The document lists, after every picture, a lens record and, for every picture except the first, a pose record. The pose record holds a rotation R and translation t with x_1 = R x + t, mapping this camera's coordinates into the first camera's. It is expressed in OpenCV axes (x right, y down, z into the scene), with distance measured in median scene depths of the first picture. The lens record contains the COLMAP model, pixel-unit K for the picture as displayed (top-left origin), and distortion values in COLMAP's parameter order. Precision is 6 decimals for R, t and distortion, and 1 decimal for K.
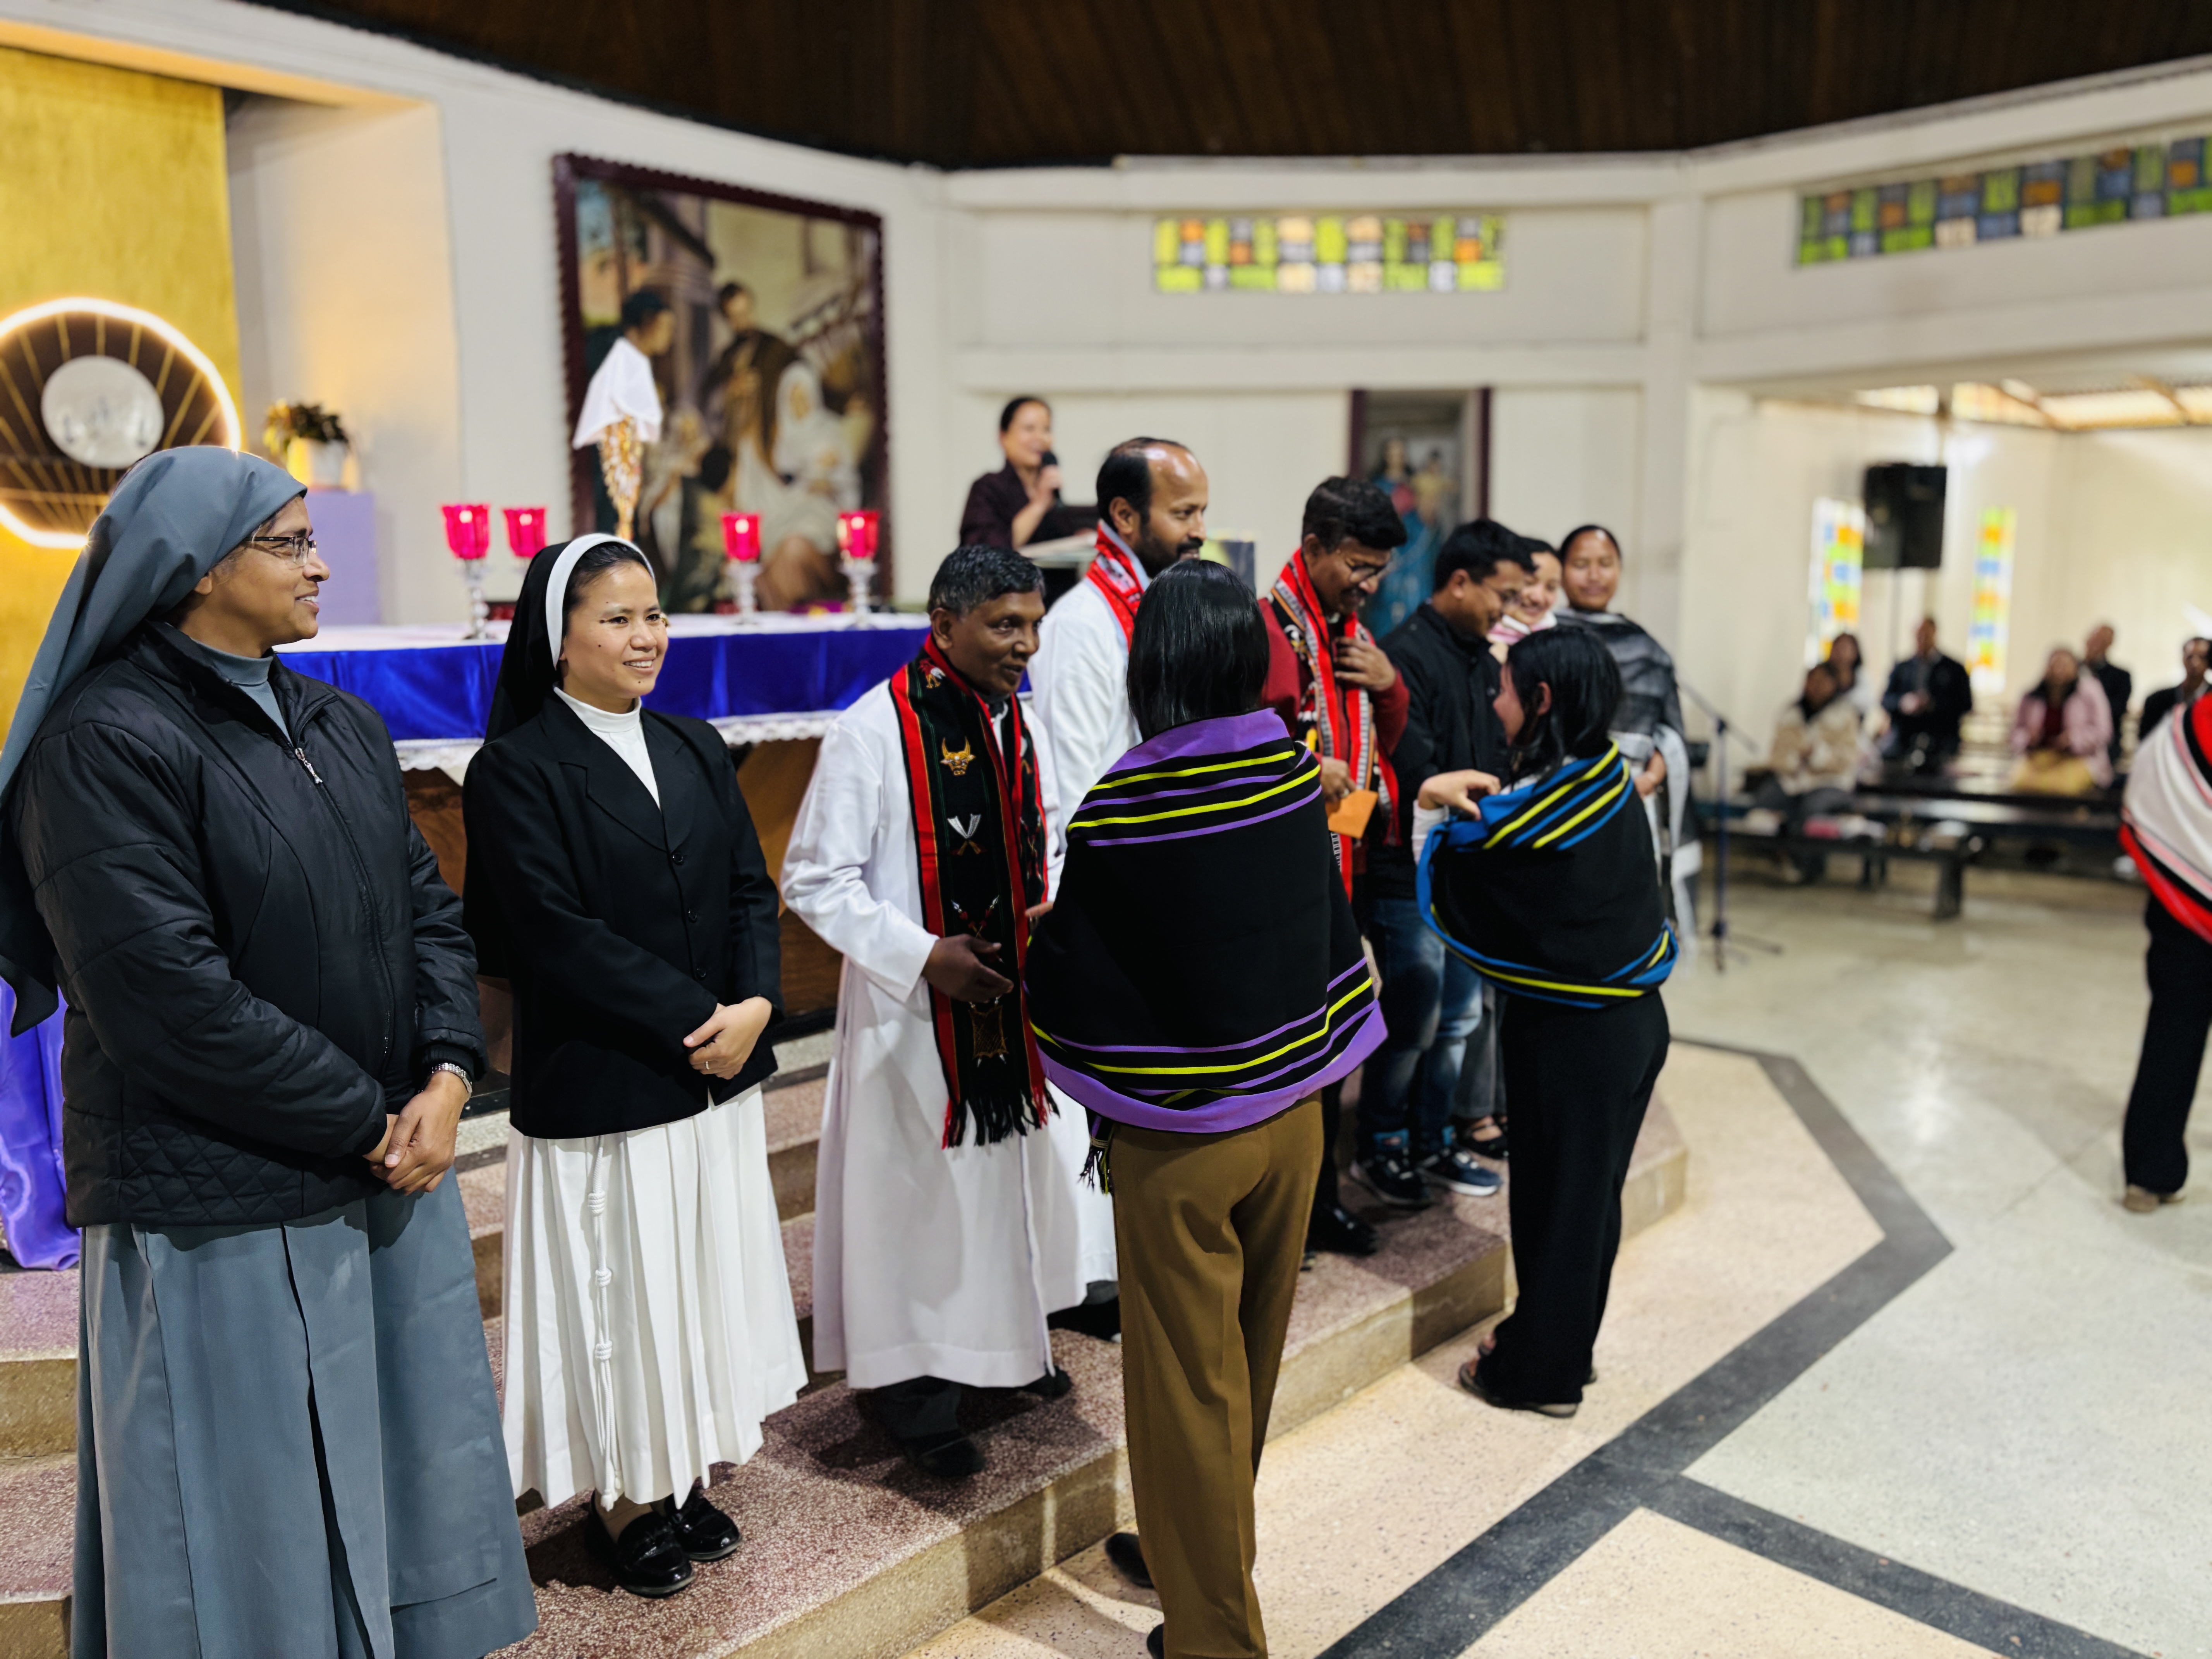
lens RADIAL K [[1666.2, 0, 1100.2], [0, 1666.2, 824.3], [0, 0, 1]] dist [0.044250, -0.052310]
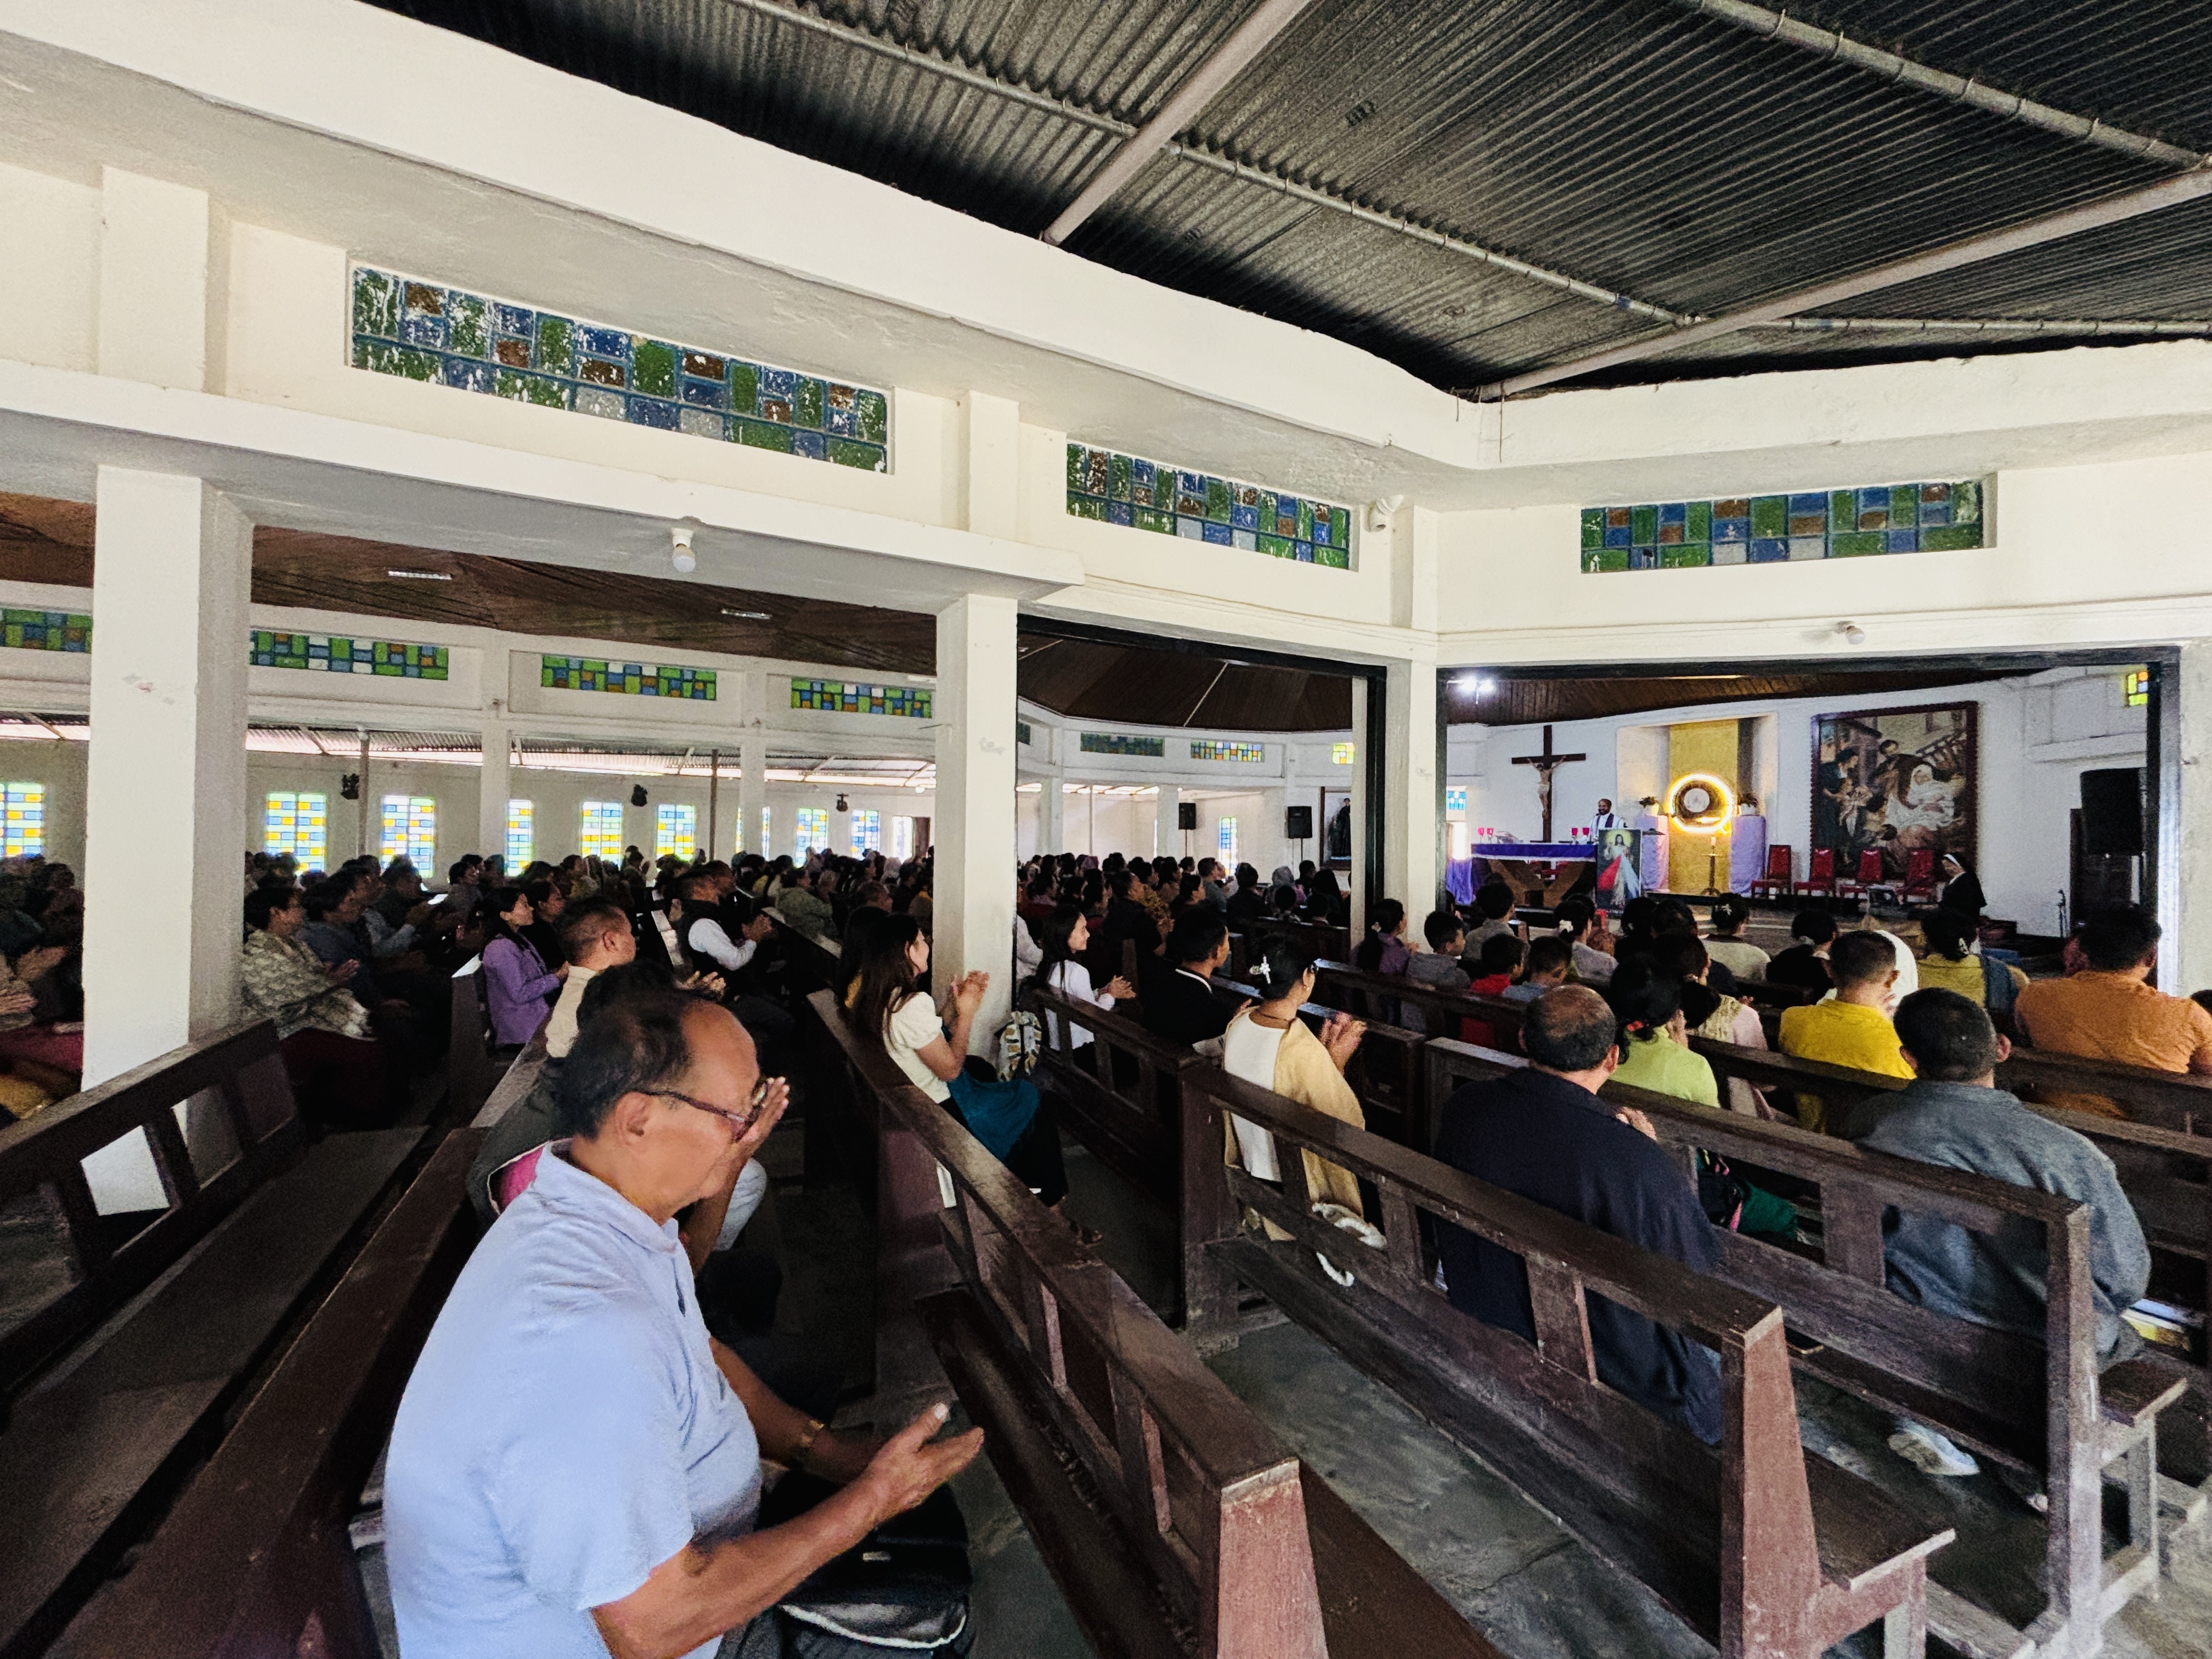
lens RADIAL K [[889.6, 0, 1111.9], [0, 889.6, 826.1], [0, 0, 1]] dist [0.003277, -0.000658]
pose [[-0.283470, -0.001619, -0.958980, 1.681625], [-0.151567, 0.987505, 0.043135, -0.038778], [0.946928, 0.157577, -0.280173, 0.177743]]
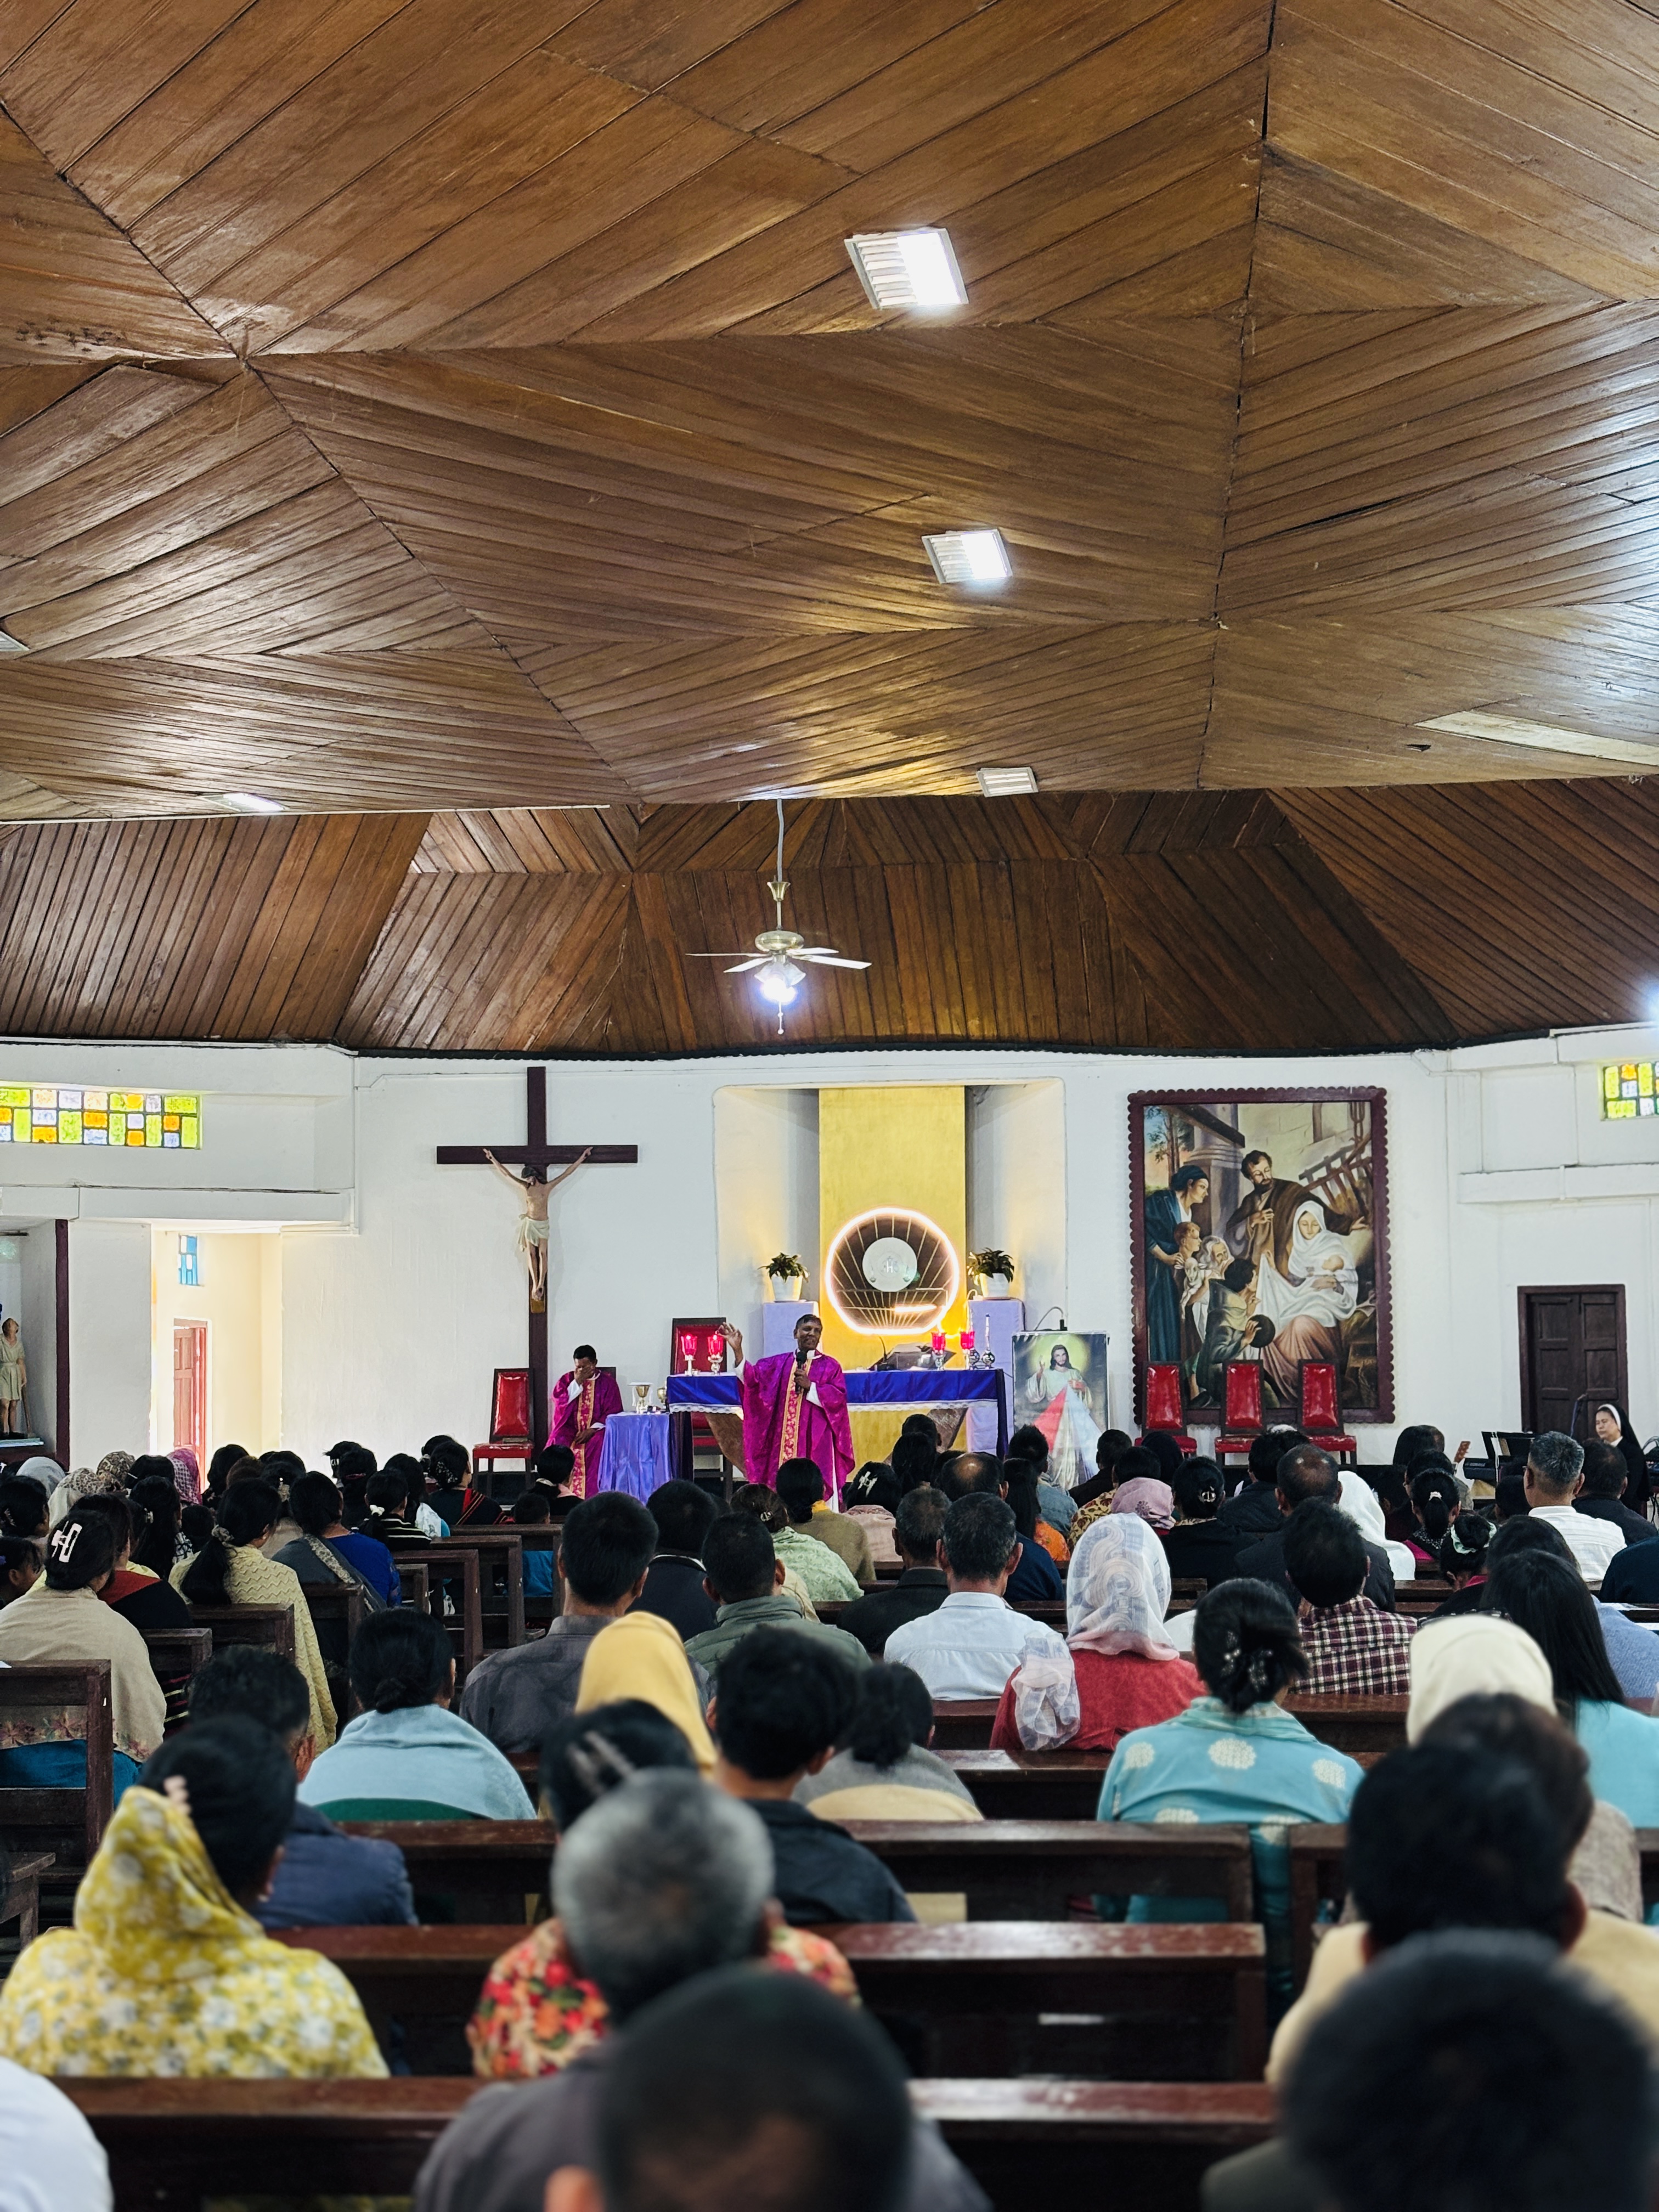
lens RADIAL K [[3338.3, 0, 761.2], [0, 3338.3, 1143.5], [0, 0, 1]] dist [0.071595, 0.000000]
pose [[0.616425, -0.047269, -0.785994, 1.886725], [-0.108866, 0.983494, -0.144526, 0.151154], [0.779852, 0.174657, 0.601104, -1.161943]]
